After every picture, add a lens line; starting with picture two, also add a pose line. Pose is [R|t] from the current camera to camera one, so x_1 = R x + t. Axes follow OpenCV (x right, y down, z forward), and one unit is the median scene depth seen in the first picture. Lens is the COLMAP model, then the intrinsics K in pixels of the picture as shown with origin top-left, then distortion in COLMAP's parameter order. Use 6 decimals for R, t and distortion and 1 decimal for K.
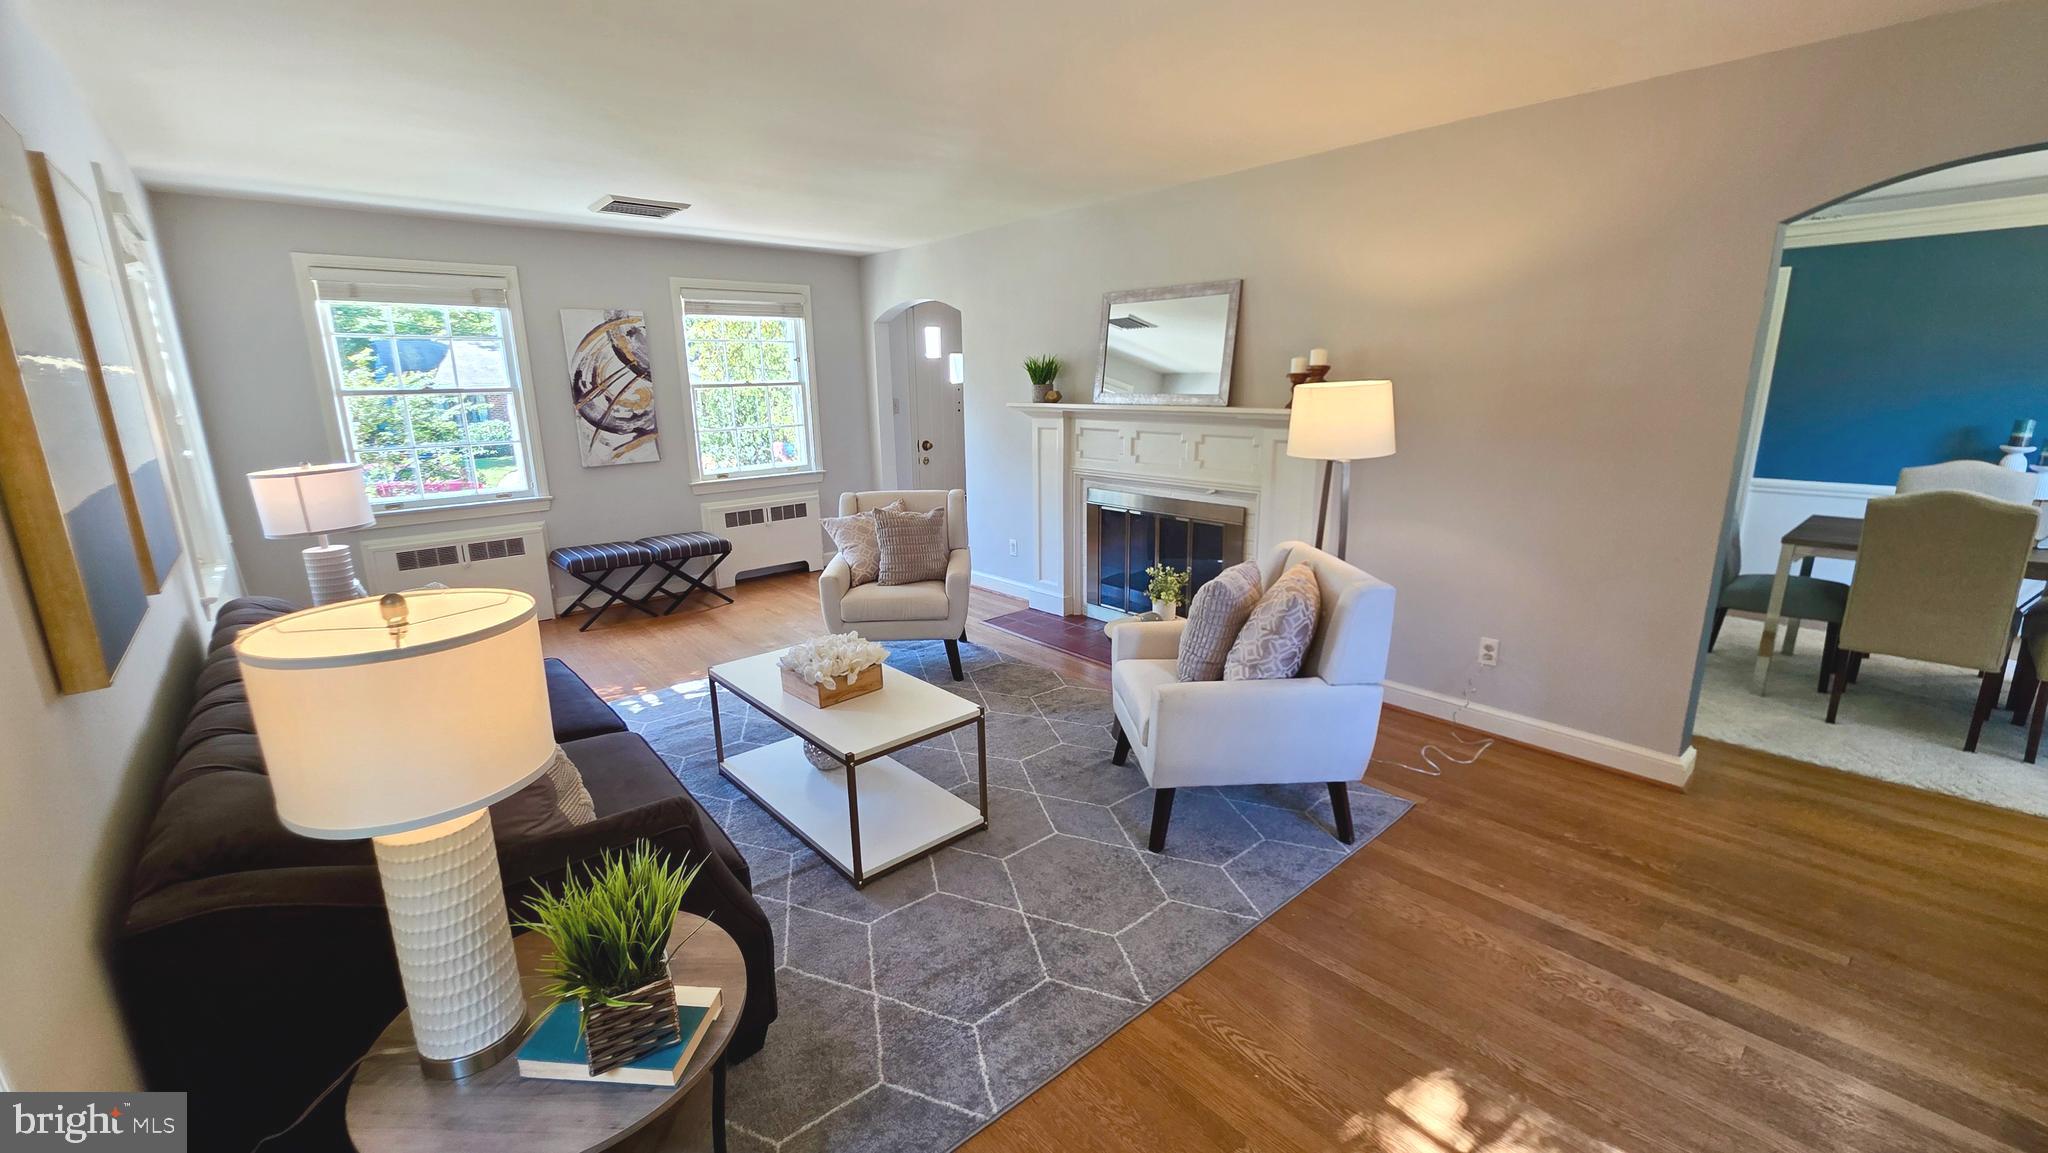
lens RADIAL K [[822.8, 0, 1019.7], [0, 822.8, 570.7], [0, 0, 1]] dist [0.001387, -0.001126]
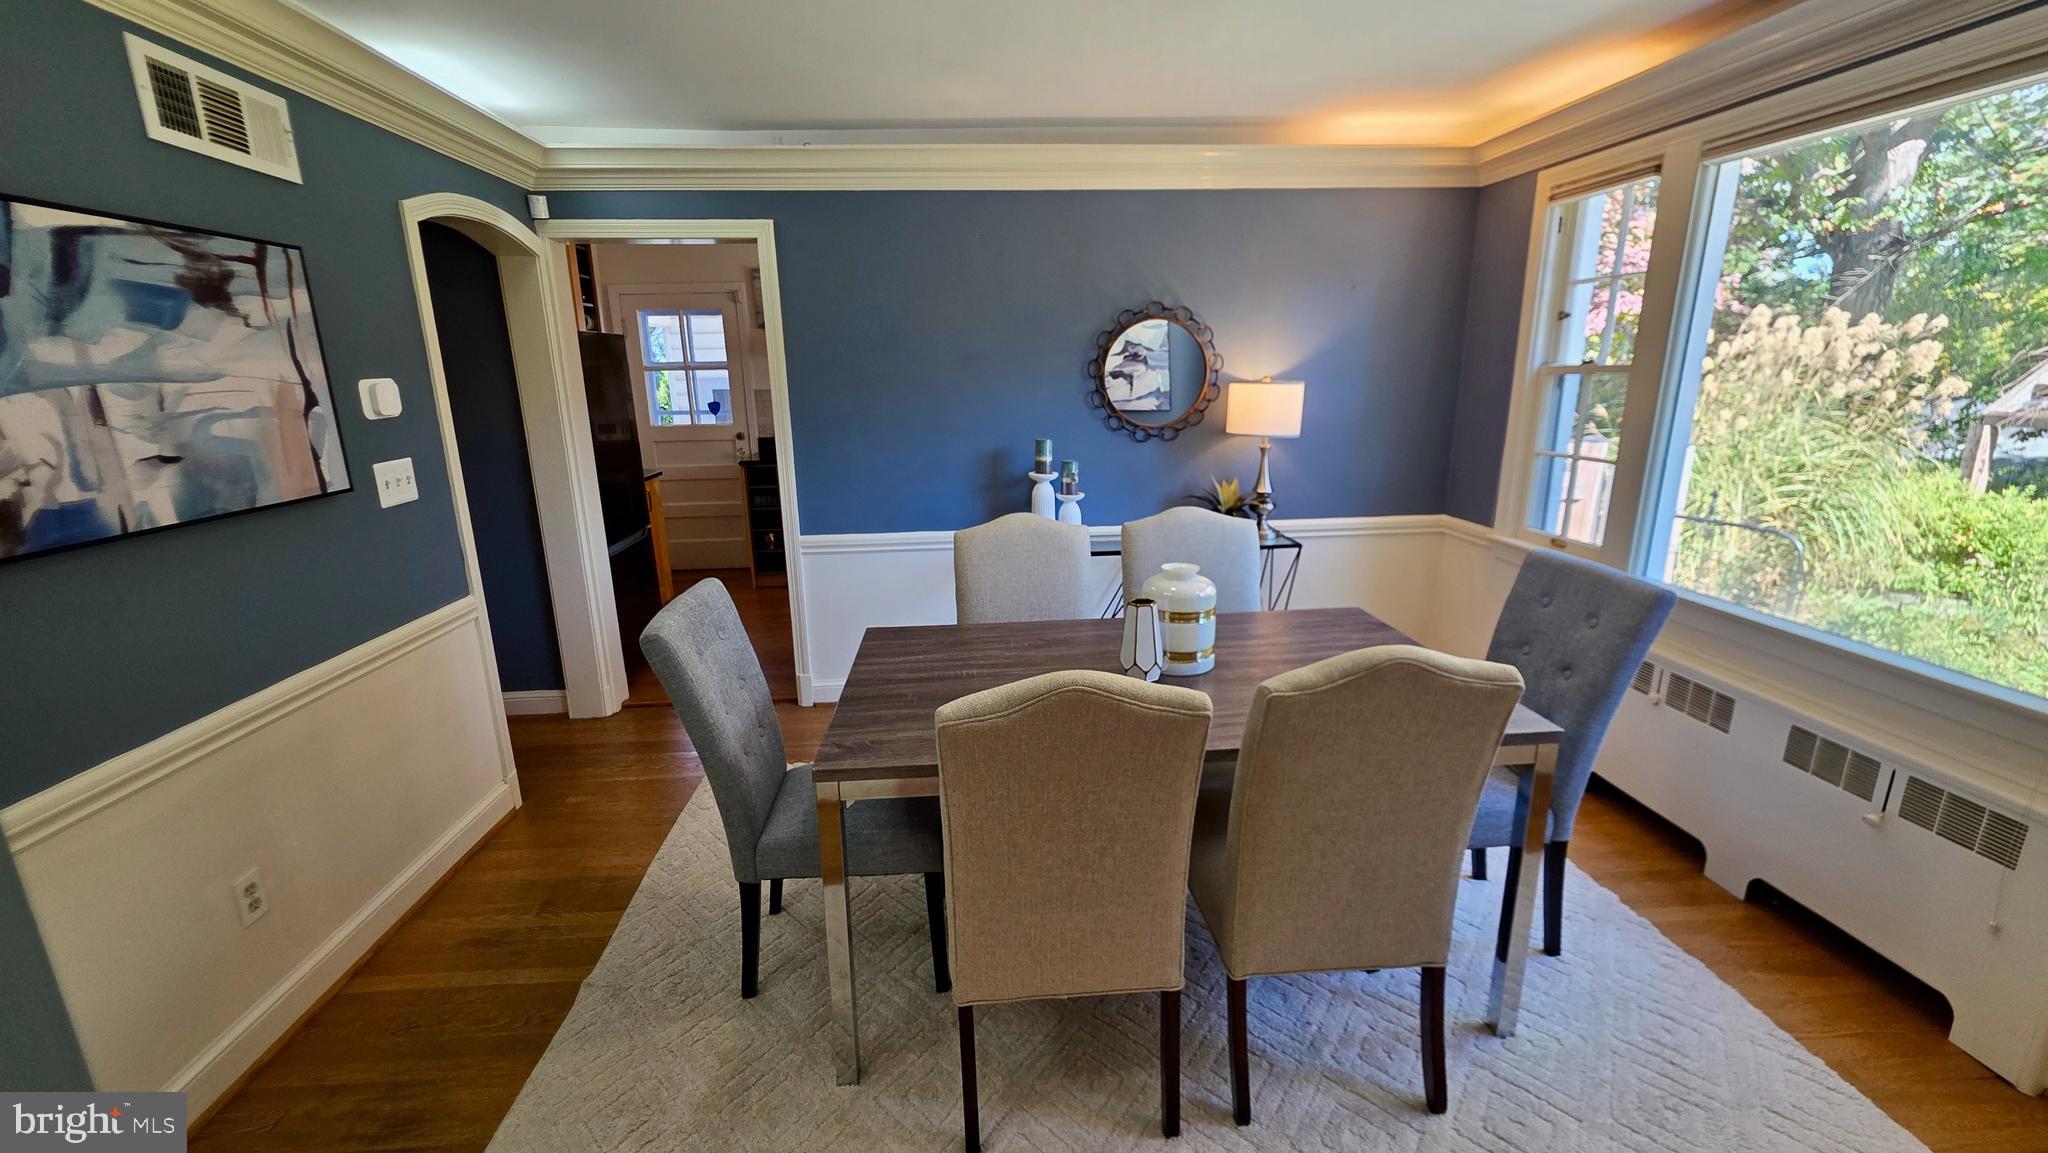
lens RADIAL K [[822.8, 0, 1021.9], [0, 822.8, 570.8], [0, 0, 1]] dist [0.001387, -0.001126]
pose [[0.598500, -0.189357, 0.778422, 0.570528], [0.190074, 0.977483, 0.091639, -0.136817], [-0.778247, 0.093112, 0.621016, 0.536720]]
